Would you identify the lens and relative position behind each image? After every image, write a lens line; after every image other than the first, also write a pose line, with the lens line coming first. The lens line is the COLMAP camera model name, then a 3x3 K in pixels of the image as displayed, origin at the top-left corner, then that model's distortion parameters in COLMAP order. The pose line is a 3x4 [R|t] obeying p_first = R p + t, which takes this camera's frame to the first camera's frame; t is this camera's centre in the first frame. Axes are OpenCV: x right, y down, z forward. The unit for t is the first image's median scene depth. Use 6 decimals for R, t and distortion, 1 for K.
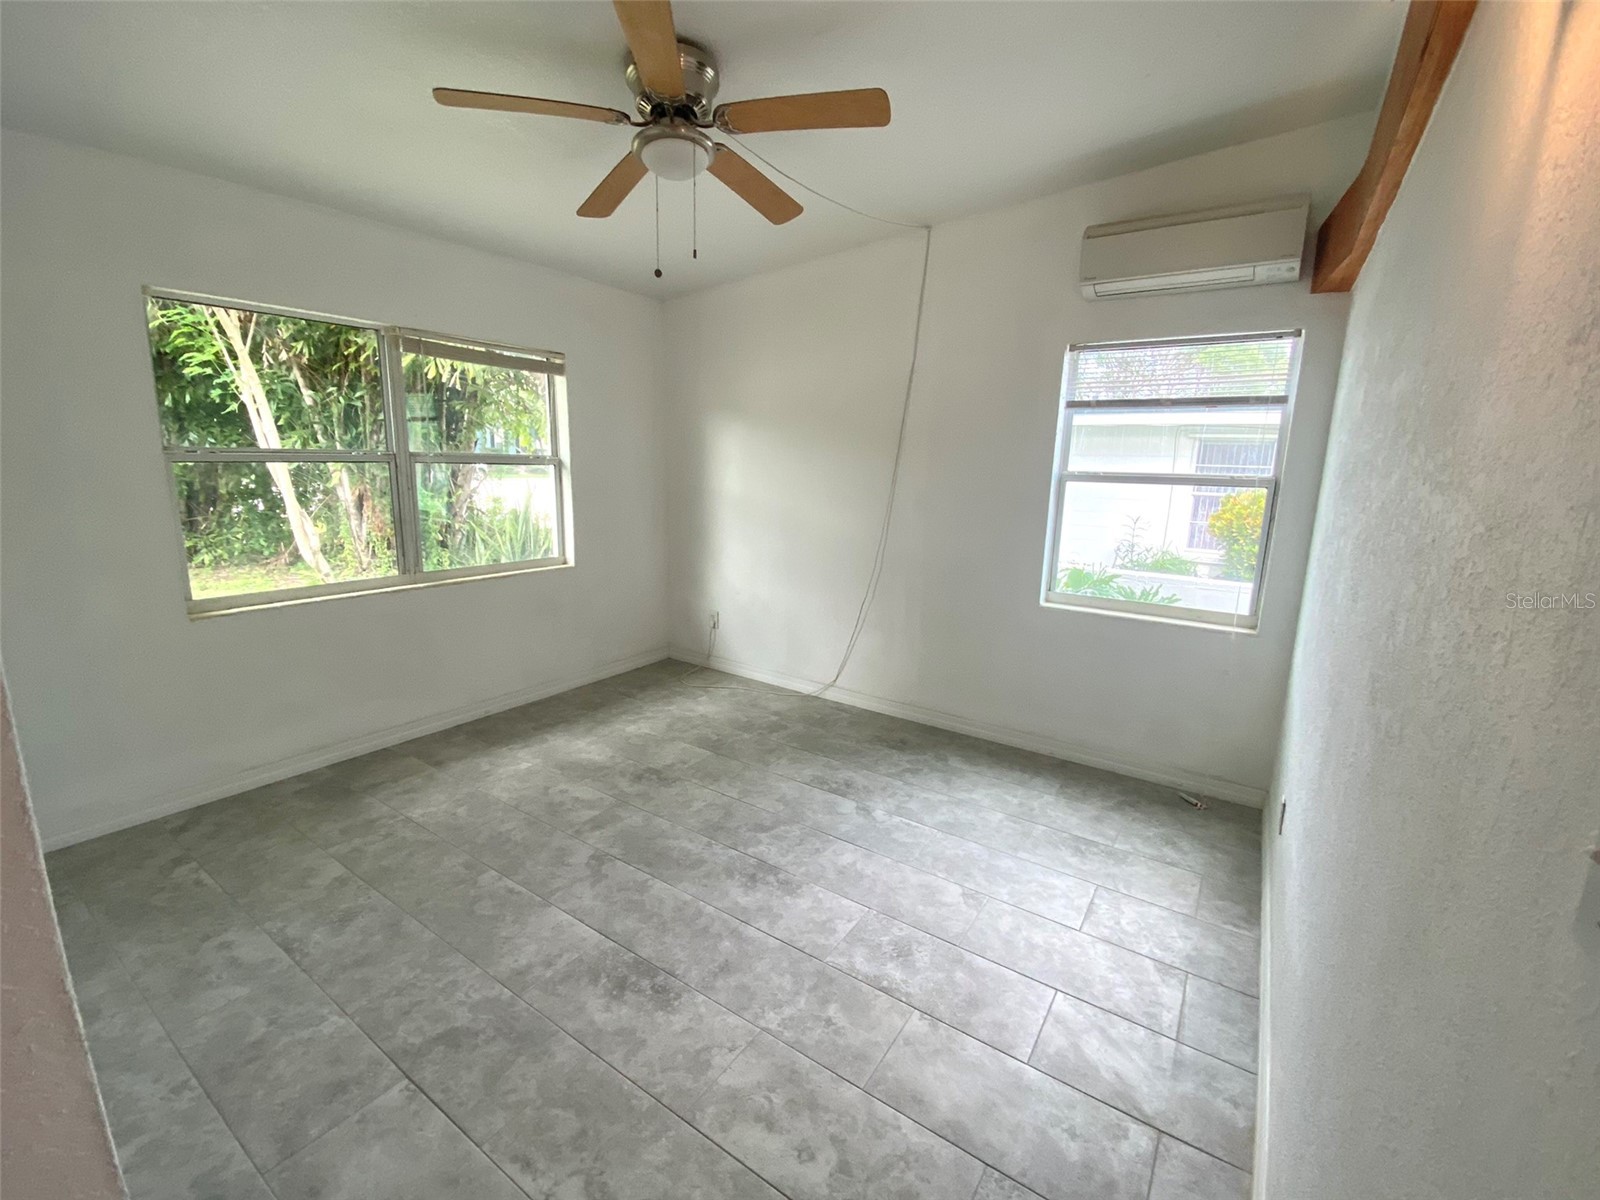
lens RADIAL K [[665.9, 0, 799.1], [0, 665.9, 588.8], [0, 0, 1]] dist [0.040479, -0.031913]
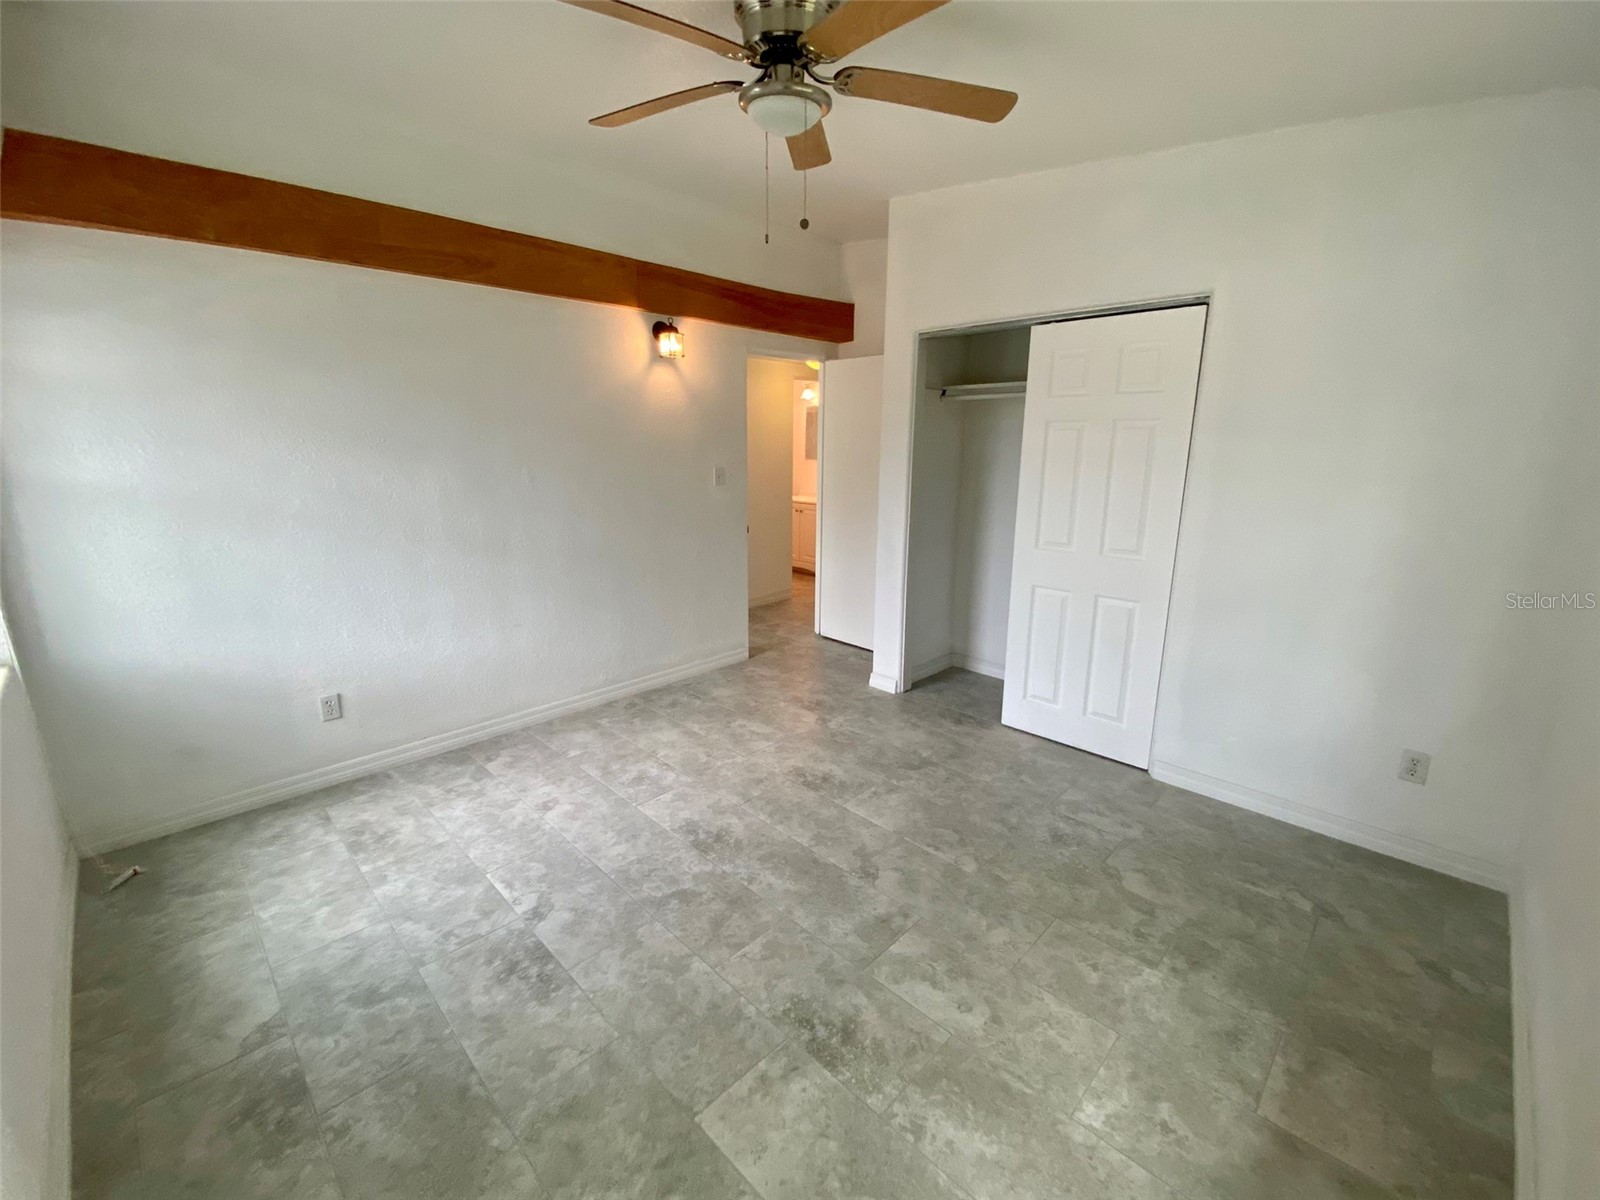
lens RADIAL K [[665.9, 0, 799.1], [0, 665.9, 588.8], [0, 0, 1]] dist [0.040479, -0.031913]
pose [[-0.981789, -0.069736, 0.176714, -0.328253], [0.007270, 0.915718, 0.401755, -0.331925], [-0.189837, 0.395723, -0.898535, 1.636189]]
